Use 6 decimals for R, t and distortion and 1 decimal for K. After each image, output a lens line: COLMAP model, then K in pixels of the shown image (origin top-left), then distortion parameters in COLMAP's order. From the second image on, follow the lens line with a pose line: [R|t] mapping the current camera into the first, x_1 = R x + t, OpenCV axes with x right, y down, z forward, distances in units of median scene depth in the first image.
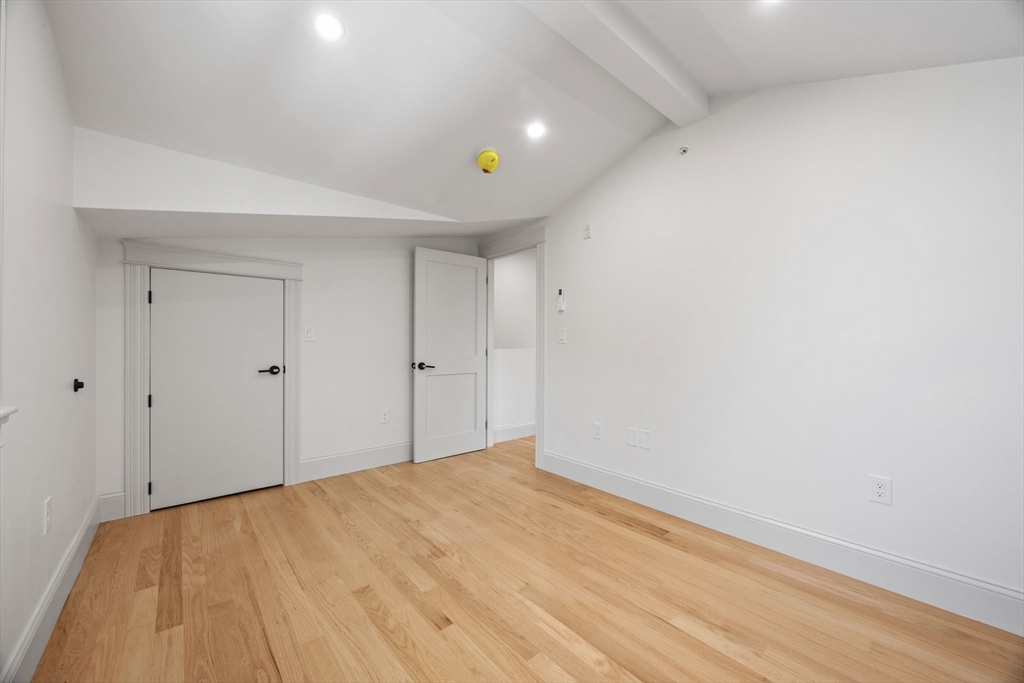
lens RADIAL K [[392.2, 0, 515.5], [0, 392.2, 341.4], [0, 0, 1]] dist [-0.003421, -0.000083]
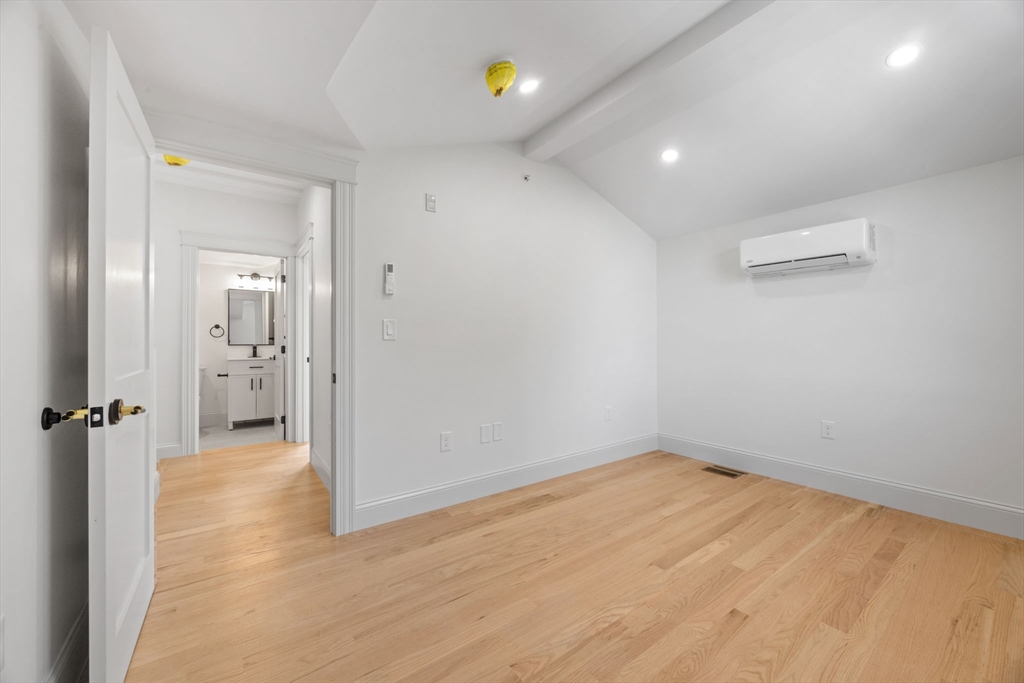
lens RADIAL K [[392.2, 0, 515.5], [0, 392.2, 341.4], [0, 0, 1]] dist [-0.003421, -0.000083]
pose [[0.074783, -0.003596, 0.997193, -0.807342], [-0.008477, 0.999955, 0.004242, 0.005014], [-0.997164, -0.008771, 0.074749, 0.981546]]
